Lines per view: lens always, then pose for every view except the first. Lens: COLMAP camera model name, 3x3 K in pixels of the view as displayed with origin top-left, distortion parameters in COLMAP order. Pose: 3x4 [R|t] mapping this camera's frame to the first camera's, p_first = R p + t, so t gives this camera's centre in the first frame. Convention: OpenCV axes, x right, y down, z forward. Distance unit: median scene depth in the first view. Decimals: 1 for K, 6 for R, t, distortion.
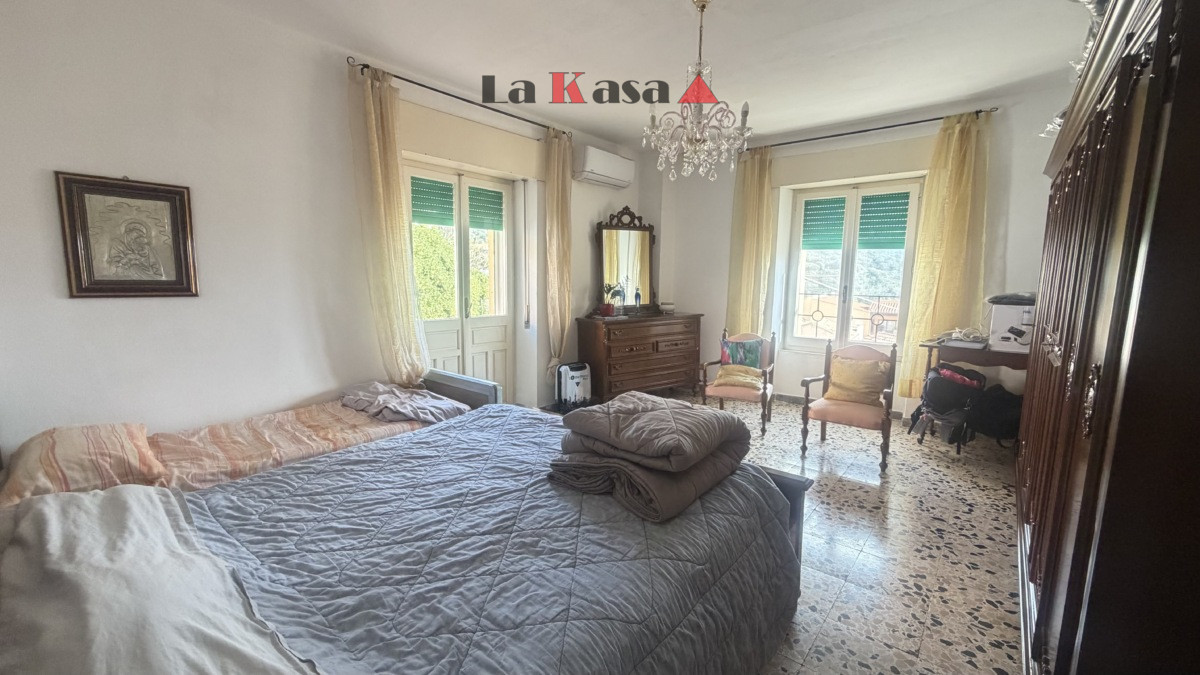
lens RADIAL K [[479.2, 0, 603.0], [0, 479.2, 332.8], [0, 0, 1]] dist [-0.000263, 0.000517]
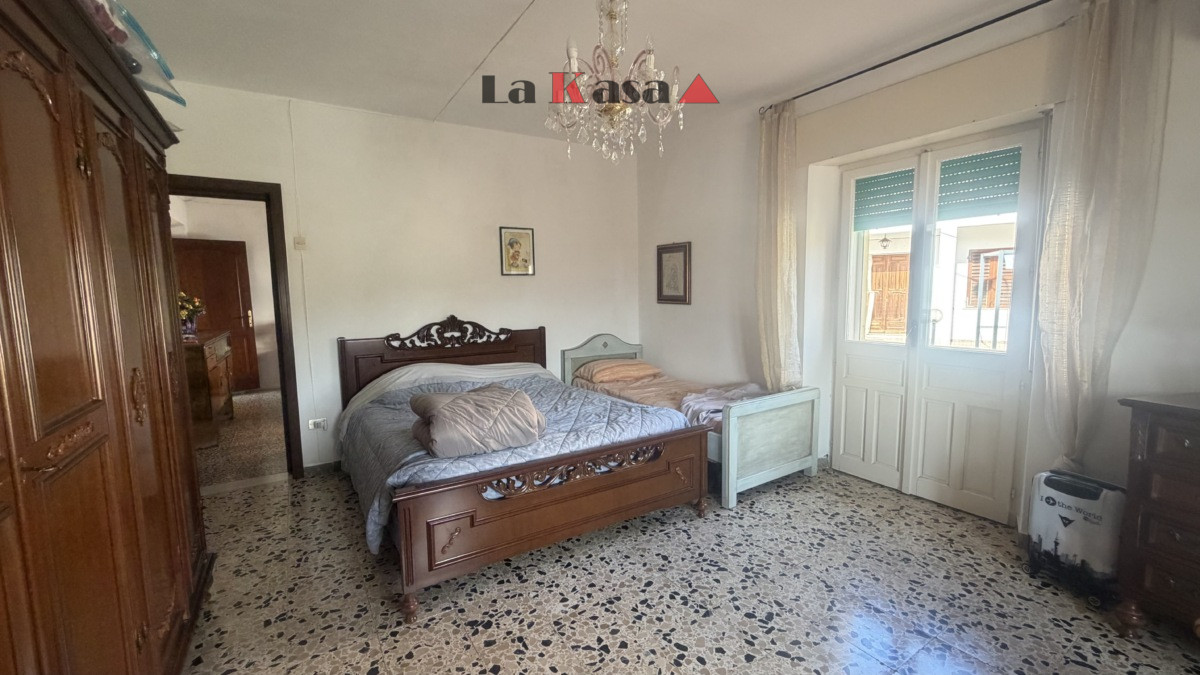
lens RADIAL K [[479.2, 0, 597.4], [0, 479.2, 338.0], [0, 0, 1]] dist [-0.000263, 0.000517]
pose [[-0.306610, 0.092300, -0.947349, 0.532682], [-0.099174, 0.986772, 0.128238, -0.086290], [0.946655, 0.133271, -0.293401, 0.719255]]
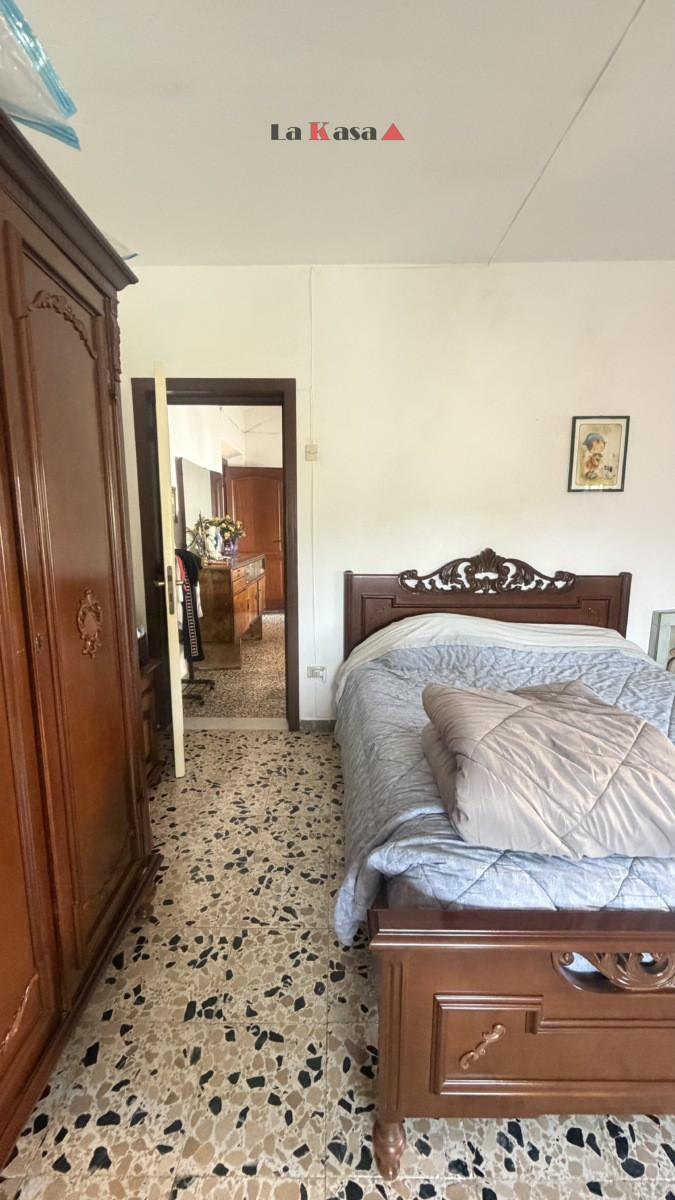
lens RADIAL K [[479.2, 0, 337.9], [0, 479.2, 595.8], [0, 0, 1]] dist [-0.000263, 0.000517]
pose [[-0.767136, 0.087003, -0.635557, 0.317613], [-0.083128, 0.968923, 0.232976, -0.056459], [0.636075, 0.231557, -0.736063, 0.541923]]
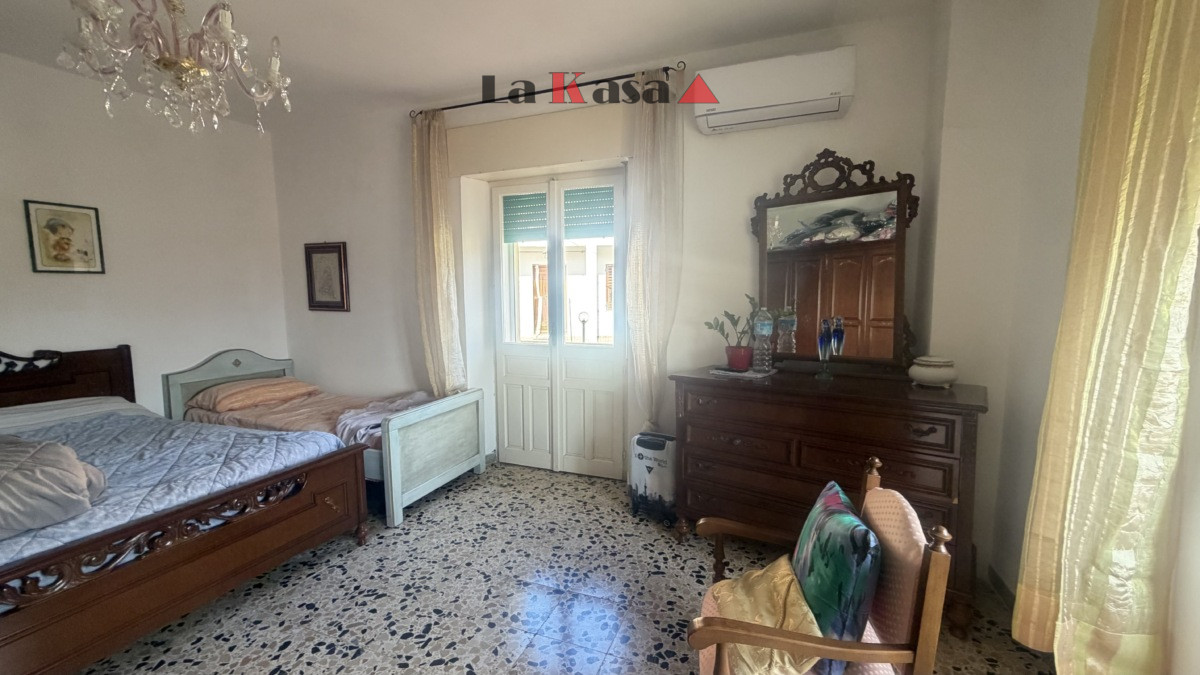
lens RADIAL K [[479.2, 0, 597.8], [0, 479.2, 337.9], [0, 0, 1]] dist [-0.000263, 0.000517]
pose [[0.308913, 0.082392, -0.947515, 0.526881], [-0.103287, 0.993255, 0.052695, -0.093170], [0.945465, 0.081587, 0.315340, 0.763711]]
